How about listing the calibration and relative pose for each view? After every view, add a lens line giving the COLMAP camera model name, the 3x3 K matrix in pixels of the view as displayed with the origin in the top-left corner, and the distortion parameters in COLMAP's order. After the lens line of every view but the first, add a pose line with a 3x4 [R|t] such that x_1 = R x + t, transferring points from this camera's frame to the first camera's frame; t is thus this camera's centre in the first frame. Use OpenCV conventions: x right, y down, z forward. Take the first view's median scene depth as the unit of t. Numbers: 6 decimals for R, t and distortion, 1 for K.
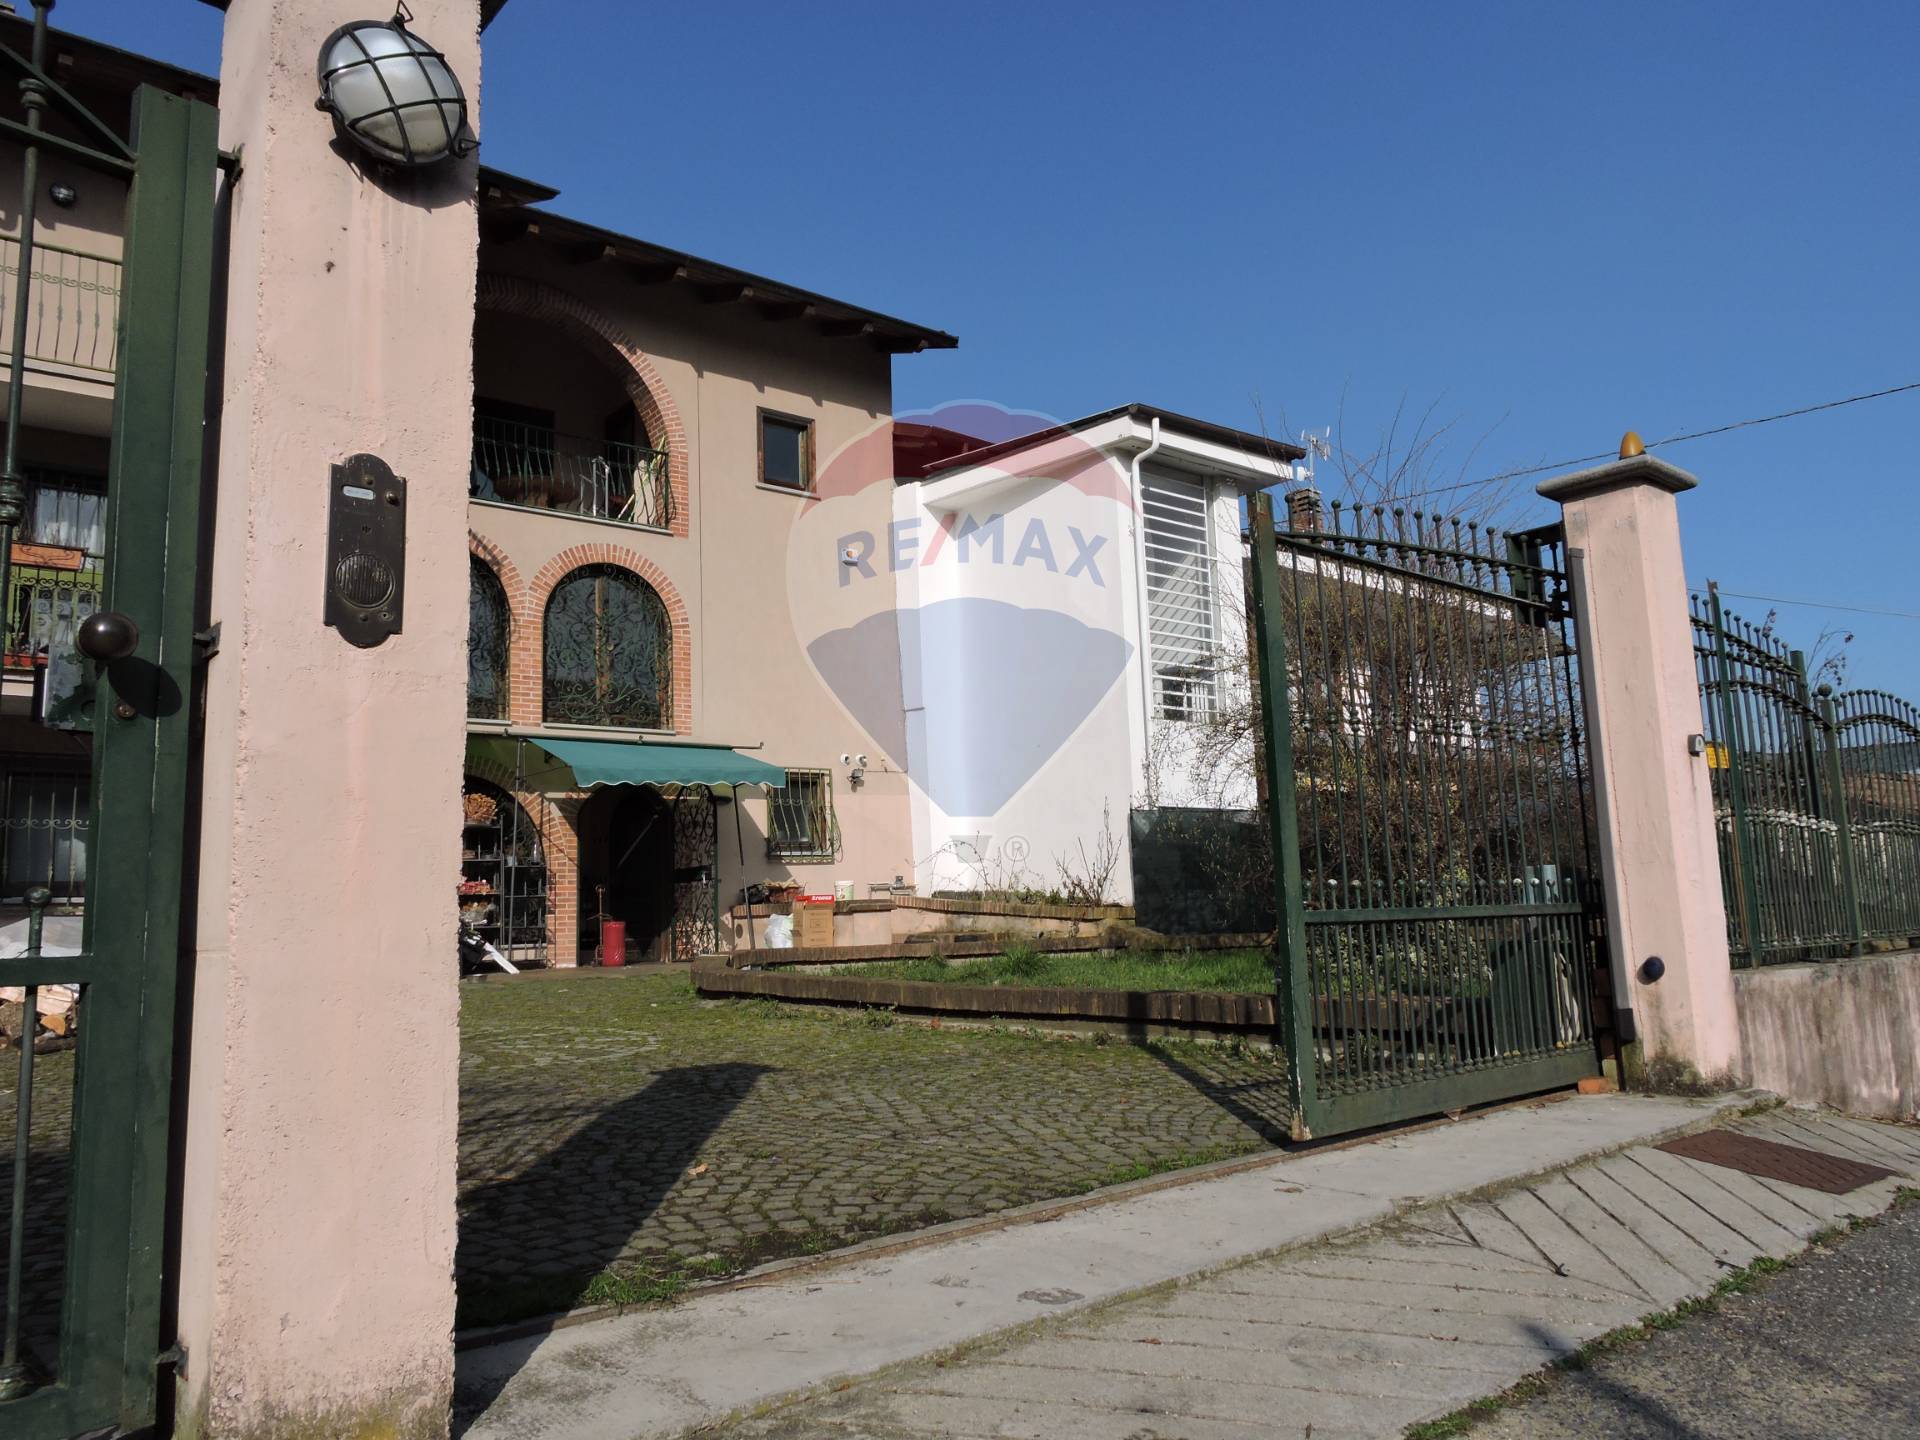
lens RADIAL K [[1357.6, 0, 960.0], [0, 1357.6, 720.0], [0, 0, 1]] dist [-0.002432, -0.003941]
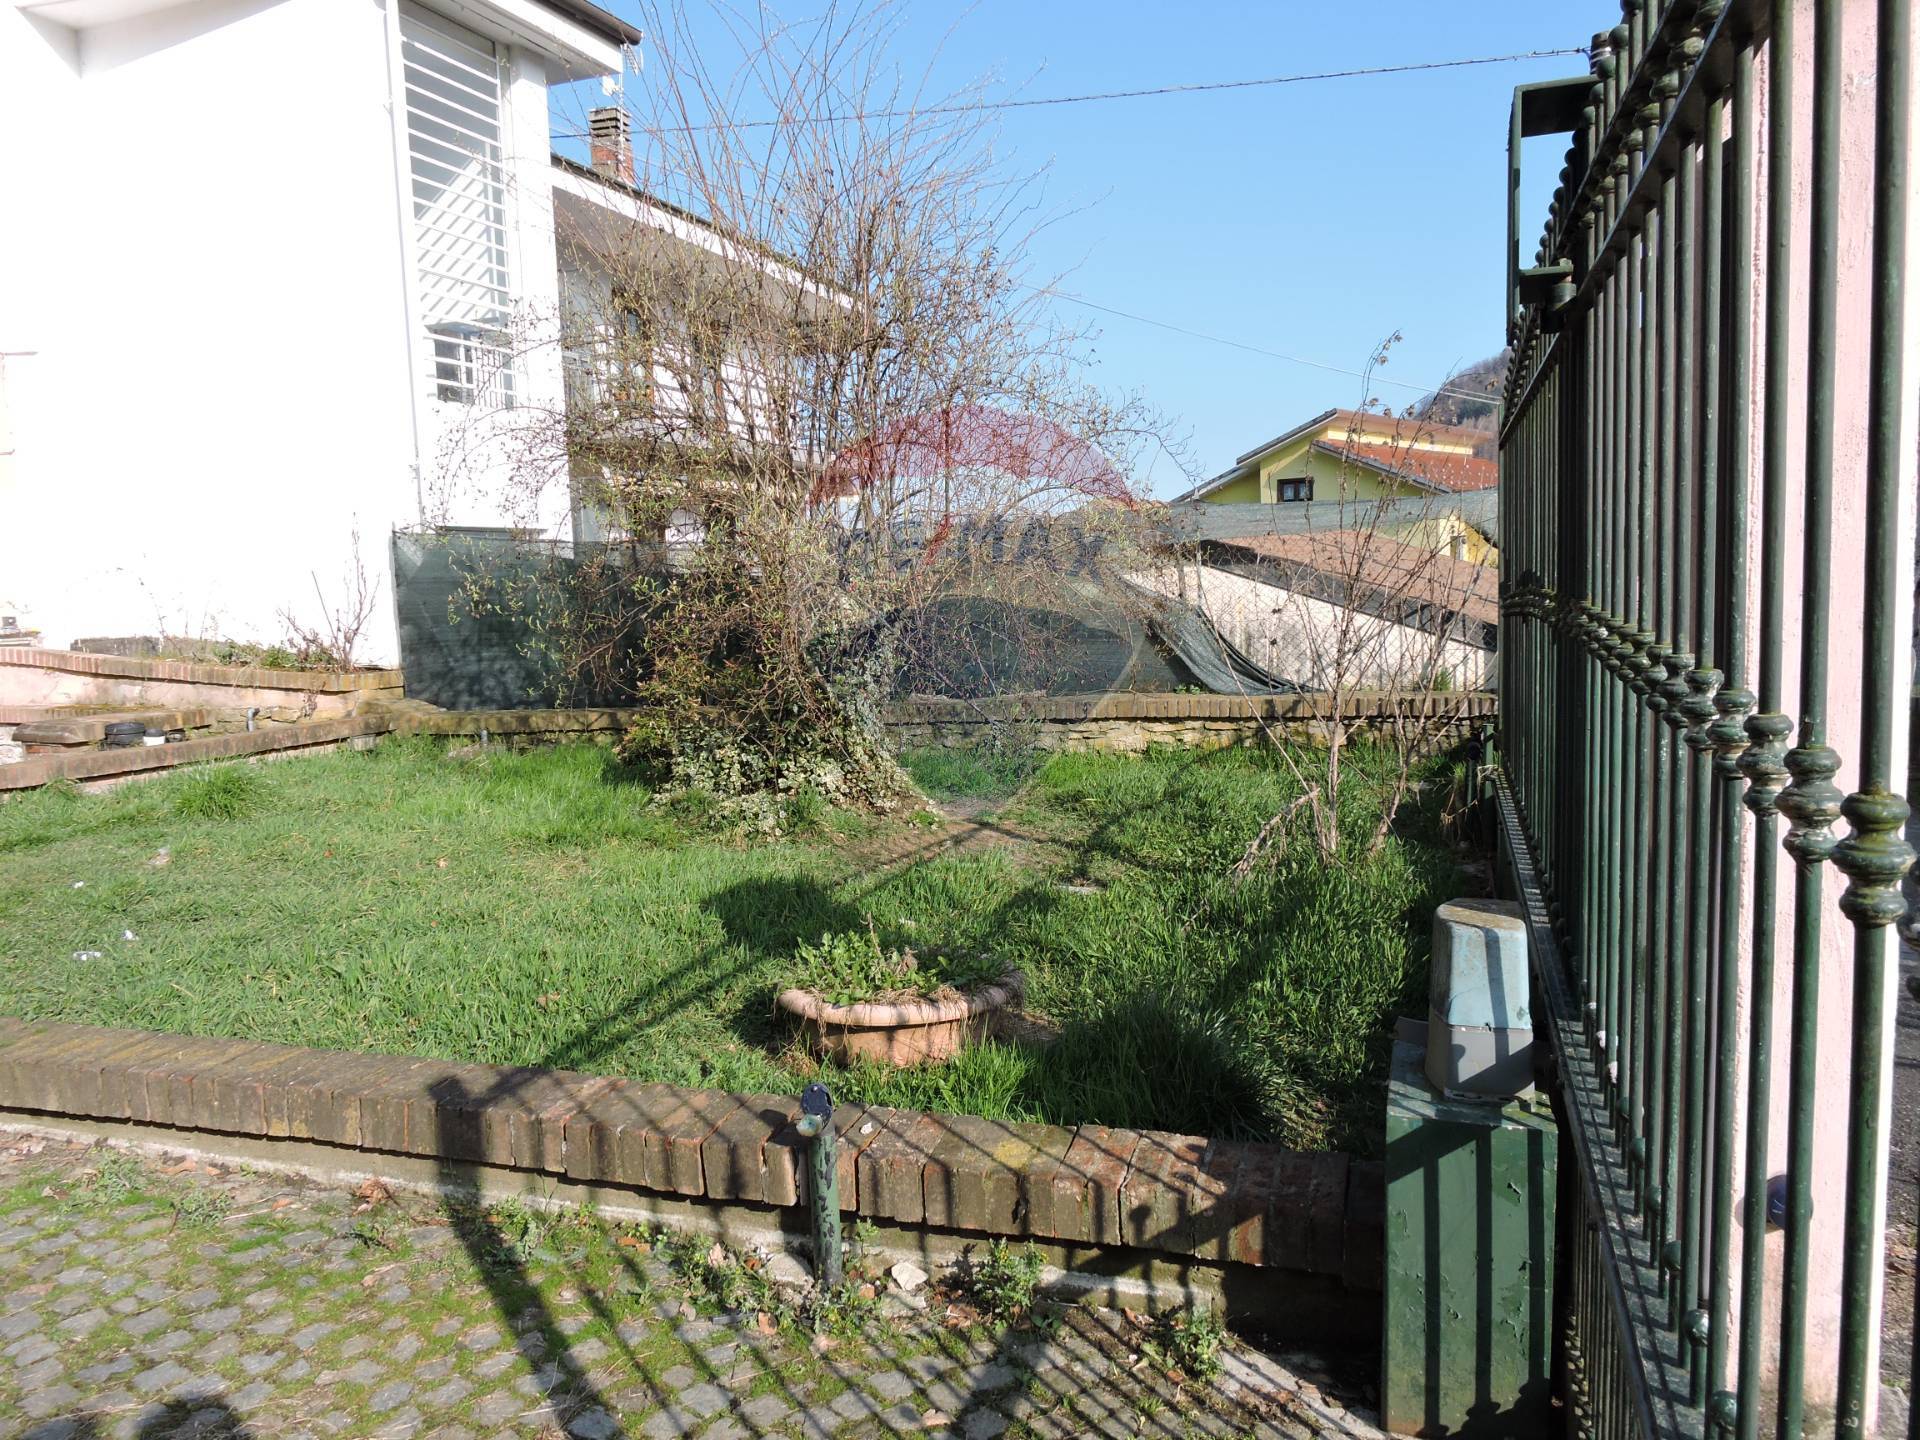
lens RADIAL K [[1294.1, 0, 960.0], [0, 1294.1, 720.0], [0, 0, 1]] dist [0.037018, -0.079867]
pose [[0.857036, -0.050810, 0.512745, 0.034924], [-0.076889, 0.971372, 0.224775, -0.015022], [-0.509488, -0.232065, 0.828594, 0.342472]]
